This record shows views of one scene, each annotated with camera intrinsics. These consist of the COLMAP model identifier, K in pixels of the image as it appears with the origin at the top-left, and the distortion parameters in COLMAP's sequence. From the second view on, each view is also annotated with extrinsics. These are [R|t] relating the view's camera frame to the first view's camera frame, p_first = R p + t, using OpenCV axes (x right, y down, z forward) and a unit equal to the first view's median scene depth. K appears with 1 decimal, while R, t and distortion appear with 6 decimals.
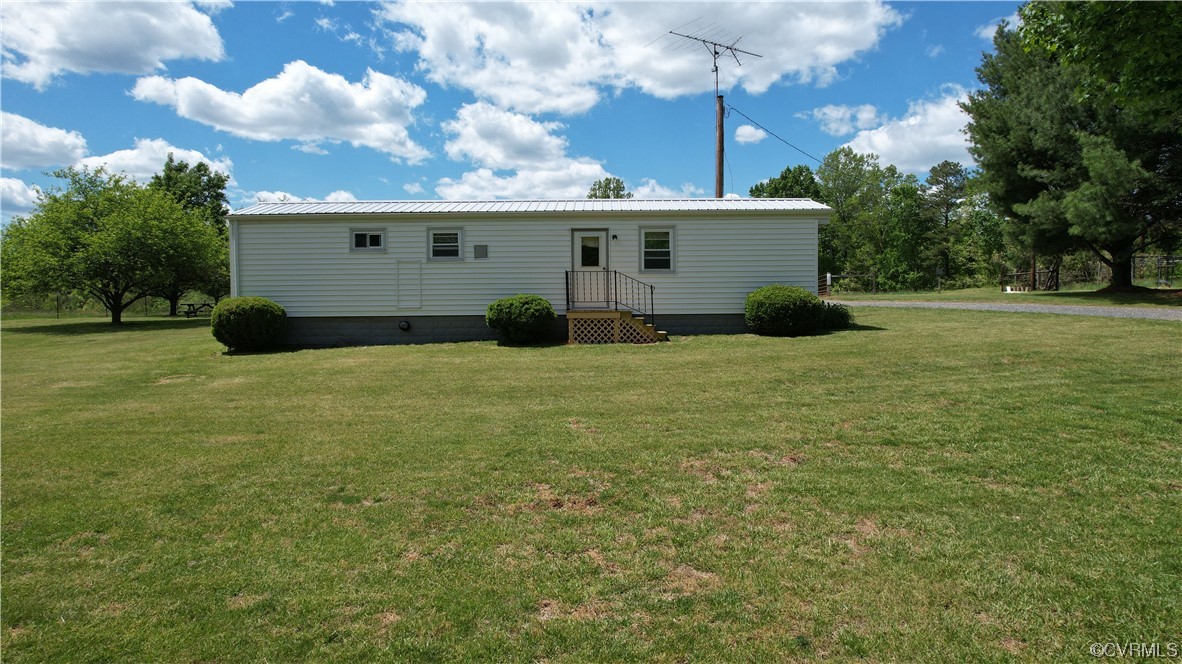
lens RADIAL K [[748.5, 0, 595.4], [0, 748.5, 338.8], [0, 0, 1]] dist [-0.037128, 0.003699]
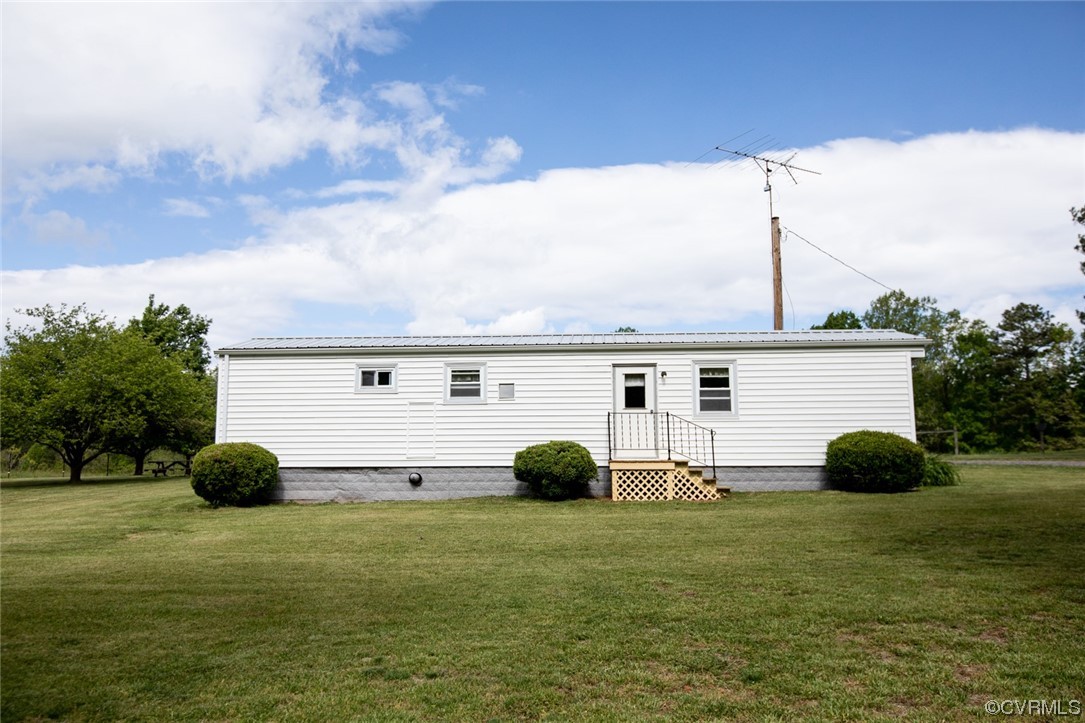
lens RADIAL K [[848.2, 0, 535.8], [0, 848.2, 356.2], [0, 0, 1]] dist [0.009070, 0.003639]
pose [[0.996887, -0.005199, -0.078668, -0.042607], [-0.009230, 0.983265, -0.181947, 0.020331], [0.078298, 0.182107, 0.980156, 0.044212]]
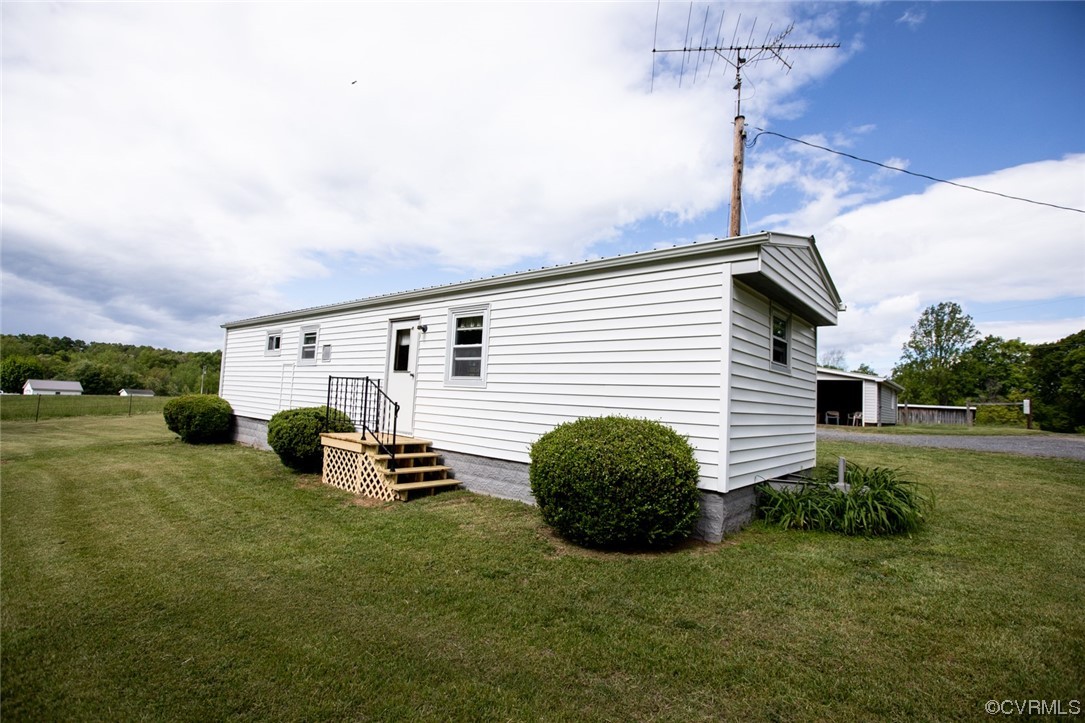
lens RADIAL K [[536.6, 0, 538.2], [0, 536.6, 364.7], [0, 0, 1]] dist [-0.048470, 0.000463]
pose [[0.743666, 0.000324, -0.668552, 0.416121], [-0.084501, 0.992025, -0.093515, -0.067511], [0.663190, 0.126038, 0.737763, 0.717834]]
